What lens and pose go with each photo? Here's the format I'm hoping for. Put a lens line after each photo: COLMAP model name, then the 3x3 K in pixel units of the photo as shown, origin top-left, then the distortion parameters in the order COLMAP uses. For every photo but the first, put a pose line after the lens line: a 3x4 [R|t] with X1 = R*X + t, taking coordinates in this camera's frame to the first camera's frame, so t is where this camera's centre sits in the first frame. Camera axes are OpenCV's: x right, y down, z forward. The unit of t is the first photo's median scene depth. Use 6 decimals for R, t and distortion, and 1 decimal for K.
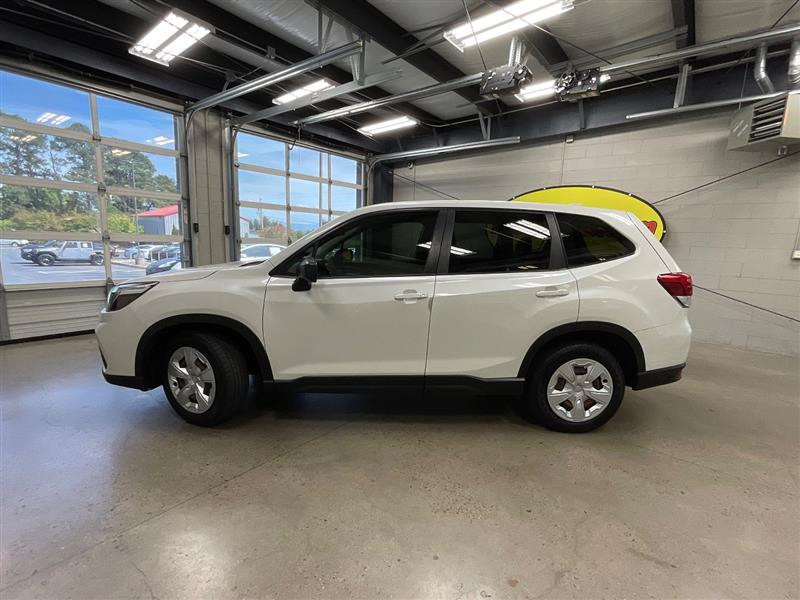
lens RADIAL K [[379.9, 0, 401.5], [0, 379.9, 301.1], [0, 0, 1]] dist [-0.009842, 0.008183]
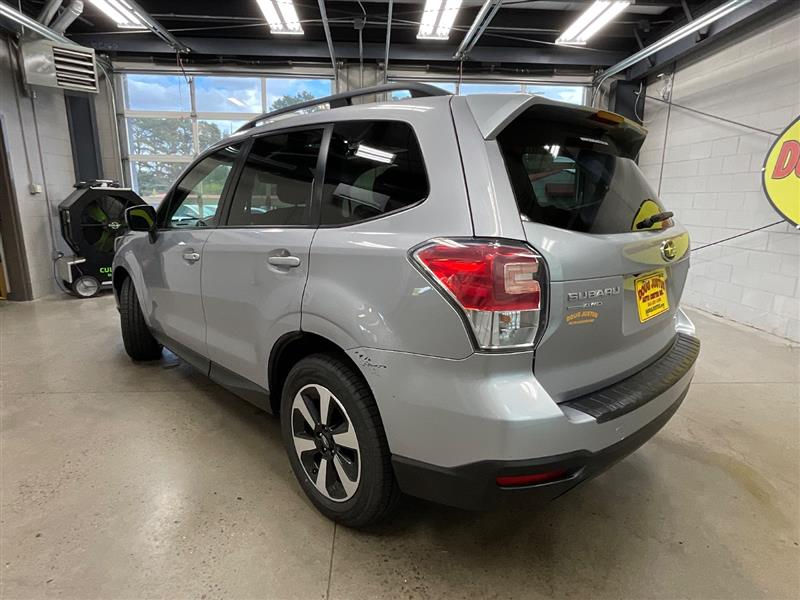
lens RADIAL K [[462.6, 0, 401.6], [0, 462.6, 301.7], [0, 0, 1]] dist [-0.020811, 0.017137]
pose [[0.671007, 0.129597, -0.730037, 0.490593], [-0.106575, 0.991240, 0.078008, -0.017846], [0.733752, 0.025460, 0.678941, 0.307912]]
